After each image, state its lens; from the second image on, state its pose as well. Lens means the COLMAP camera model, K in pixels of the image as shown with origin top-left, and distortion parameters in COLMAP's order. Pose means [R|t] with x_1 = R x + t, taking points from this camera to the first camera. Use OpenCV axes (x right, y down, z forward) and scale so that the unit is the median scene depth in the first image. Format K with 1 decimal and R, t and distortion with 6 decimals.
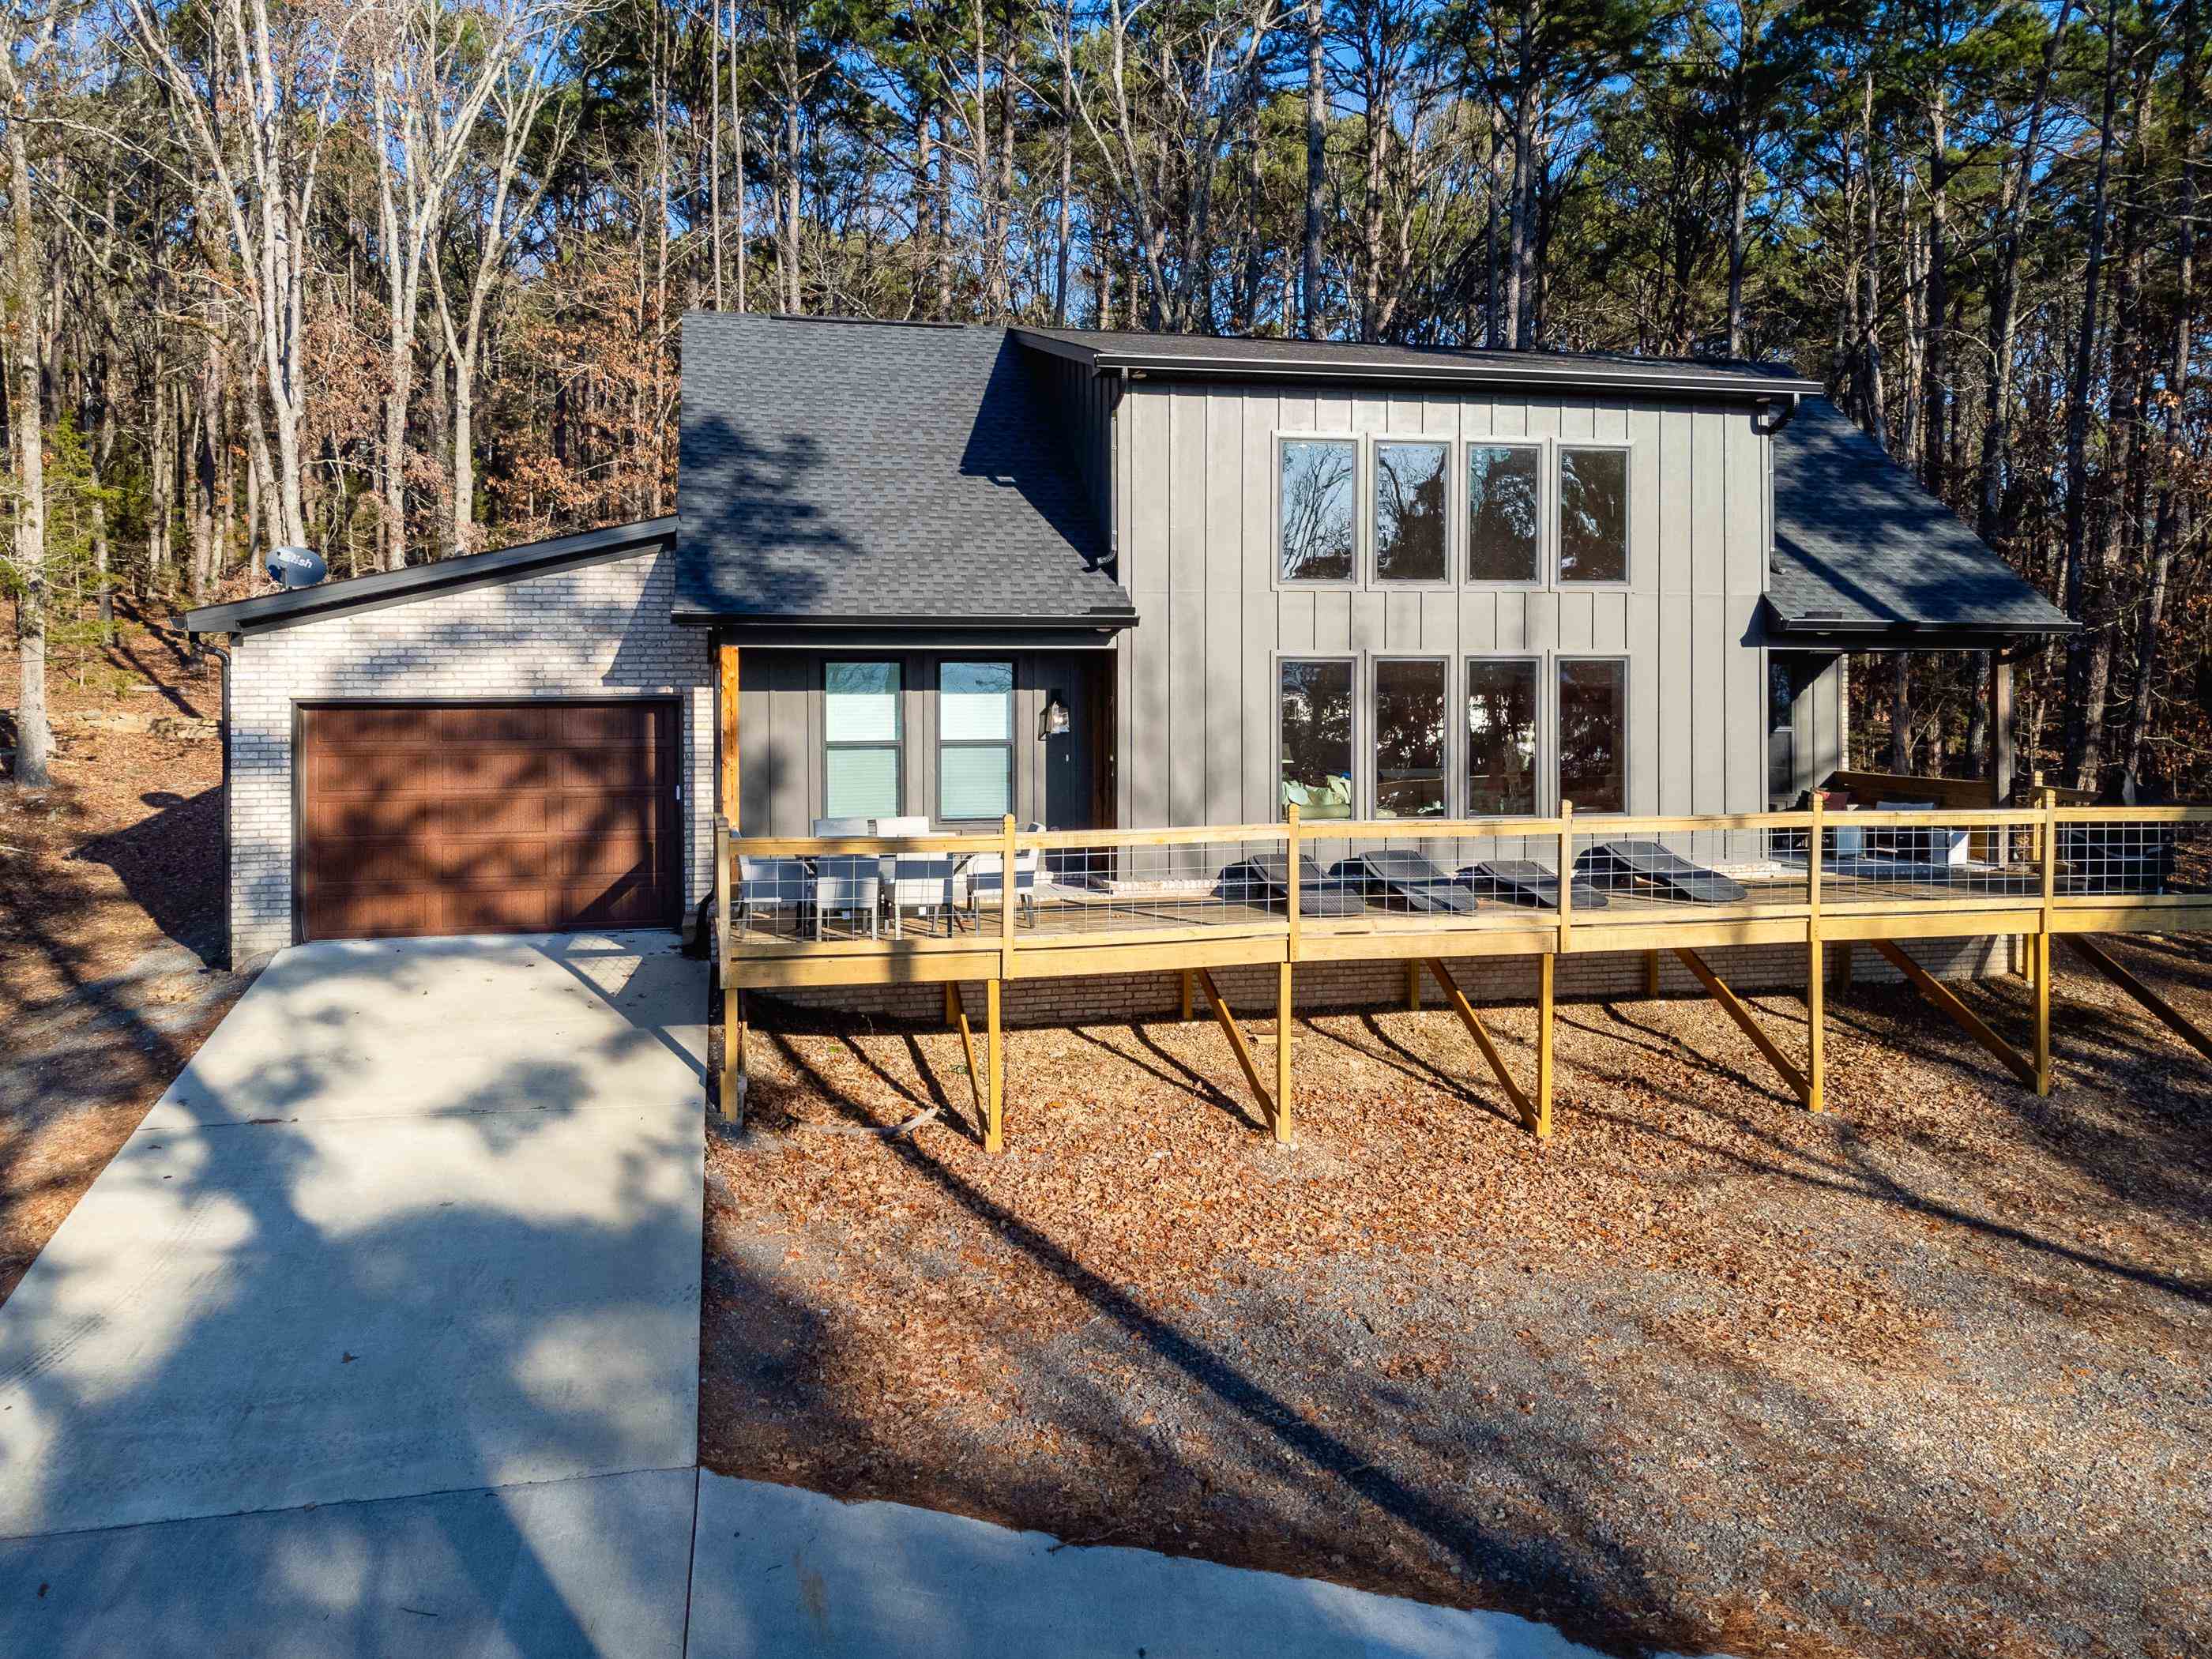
lens RADIAL K [[1671.8, 0, 1151.6], [0, 1671.8, 704.8], [0, 0, 1]] dist [0.016343, -0.011886]
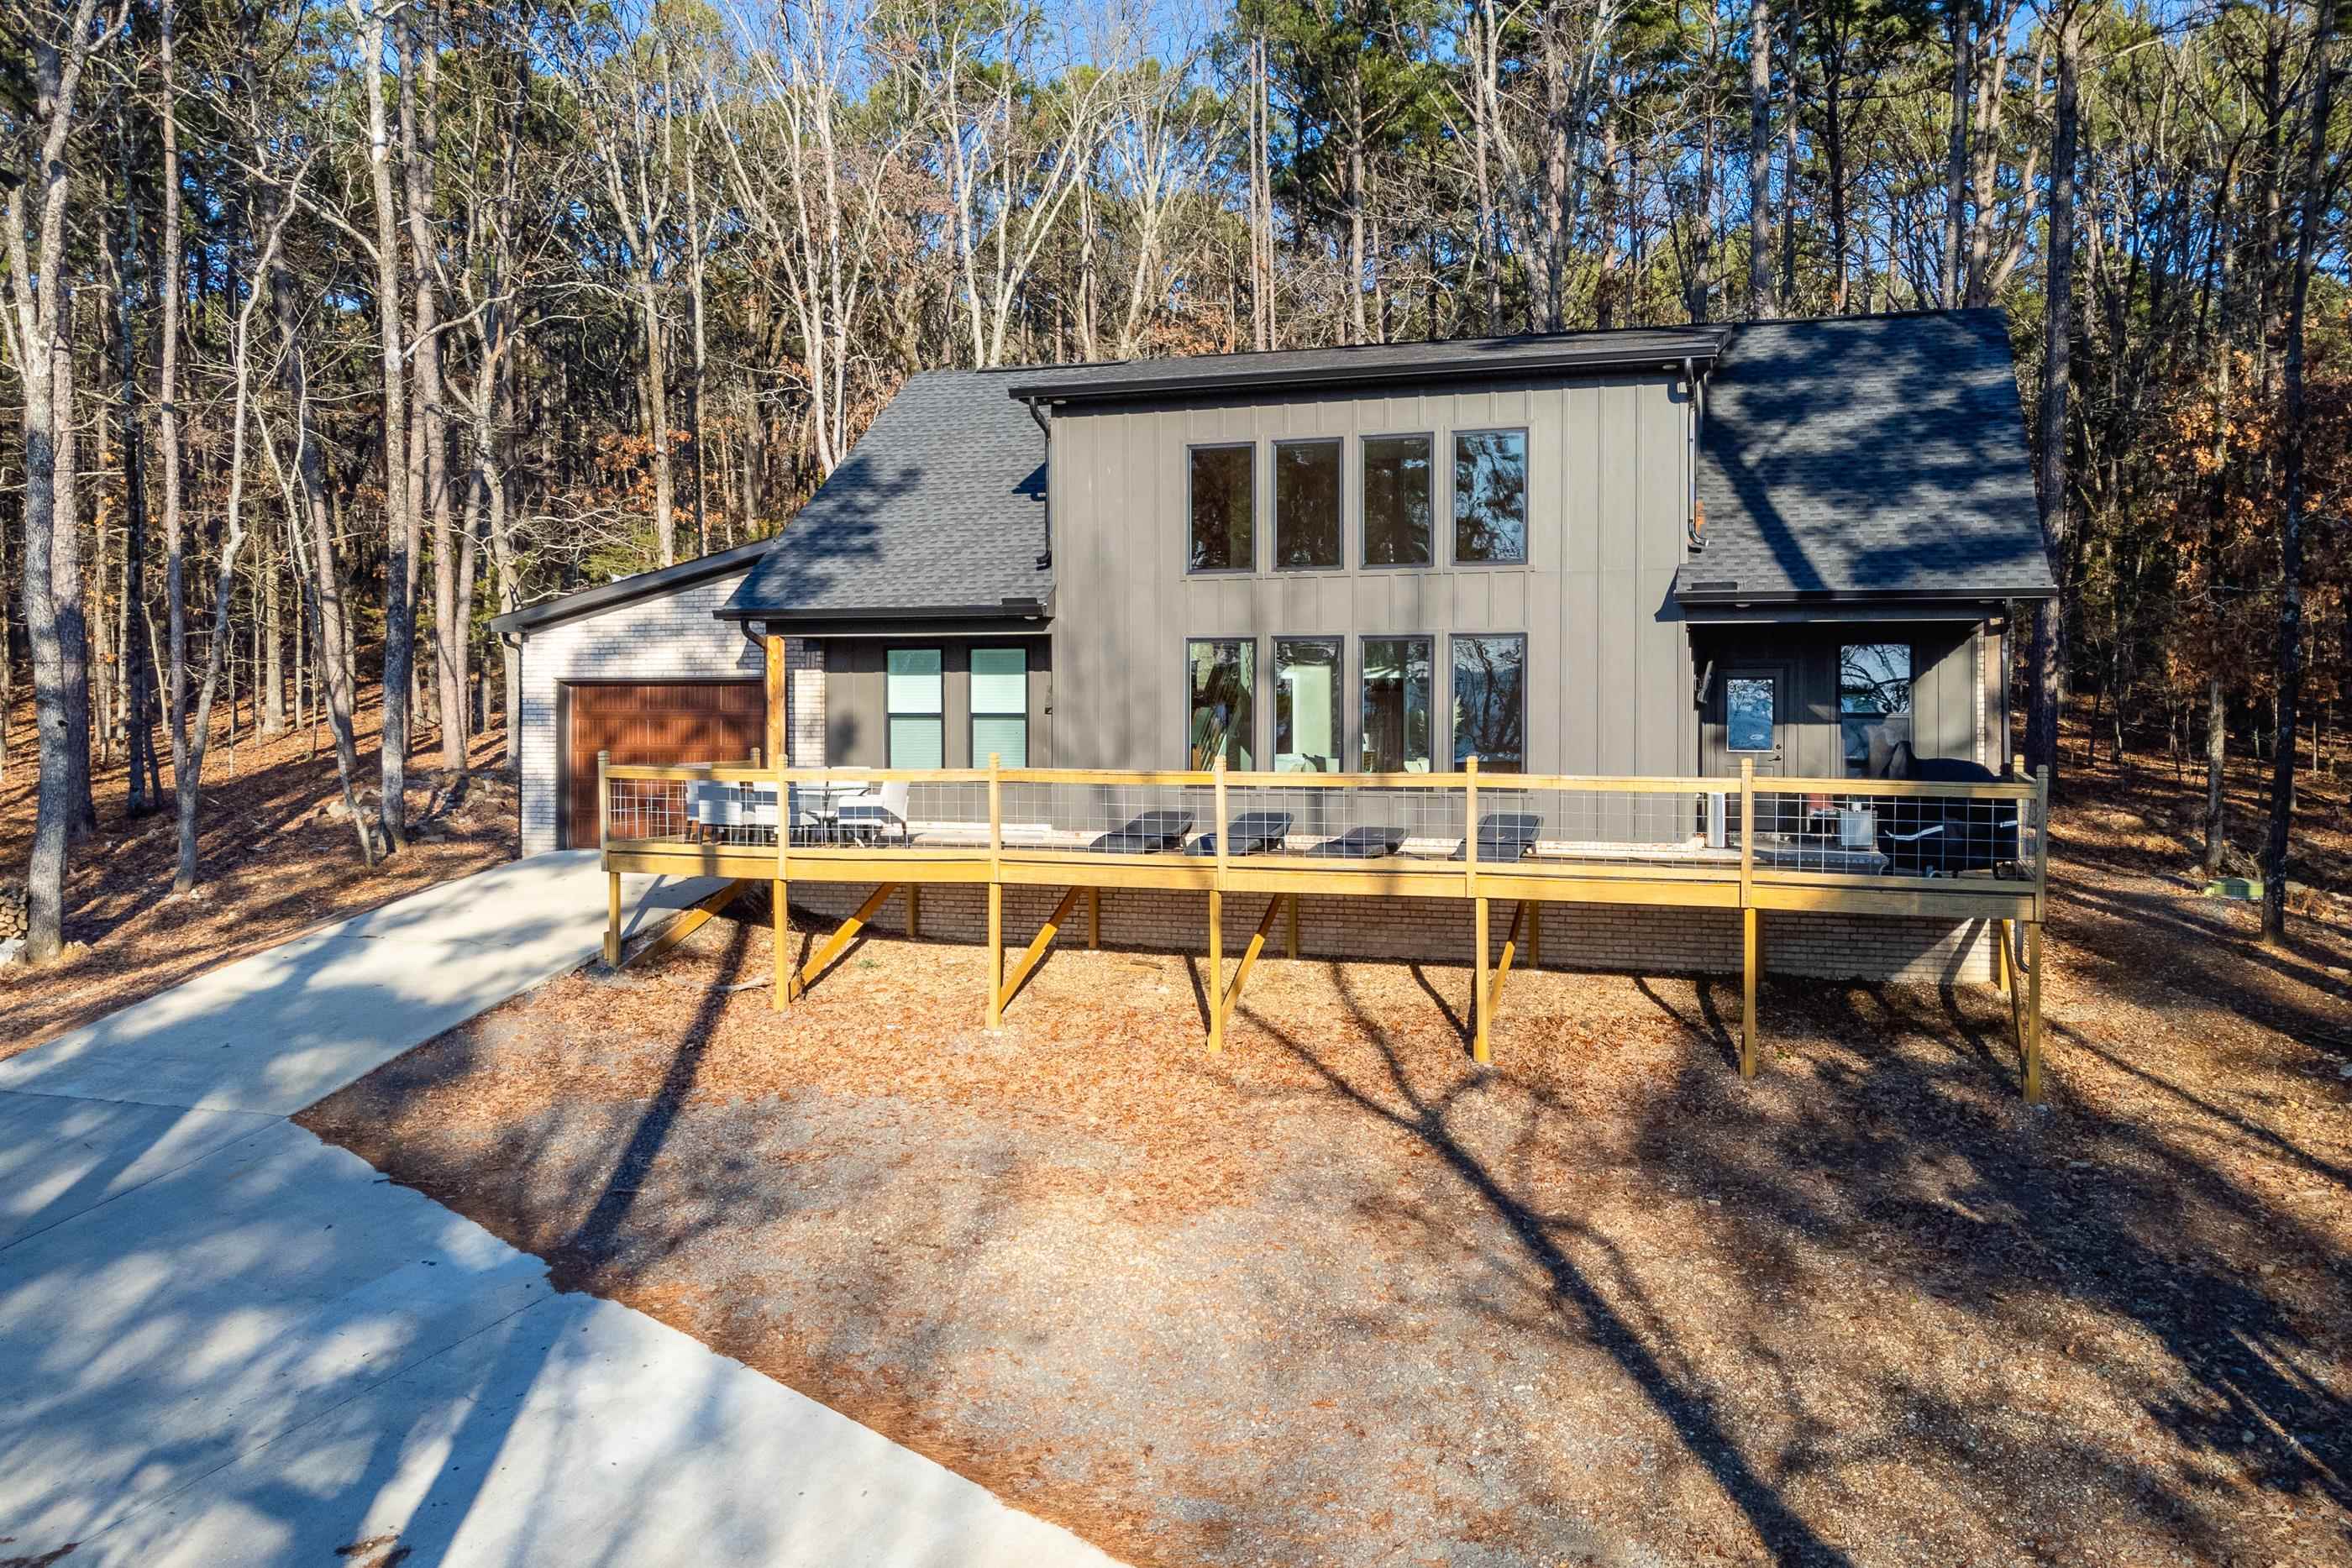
lens RADIAL K [[1847.1, 0, 1255.8], [0, 1847.1, 690.8], [0, 0, 1]] dist [-0.001694, 0.025921]
pose [[0.858848, -0.003905, -0.512215, 0.765272], [-0.008268, 0.999735, -0.021484, 0.034039], [0.512163, 0.022686, 0.858589, -0.048234]]
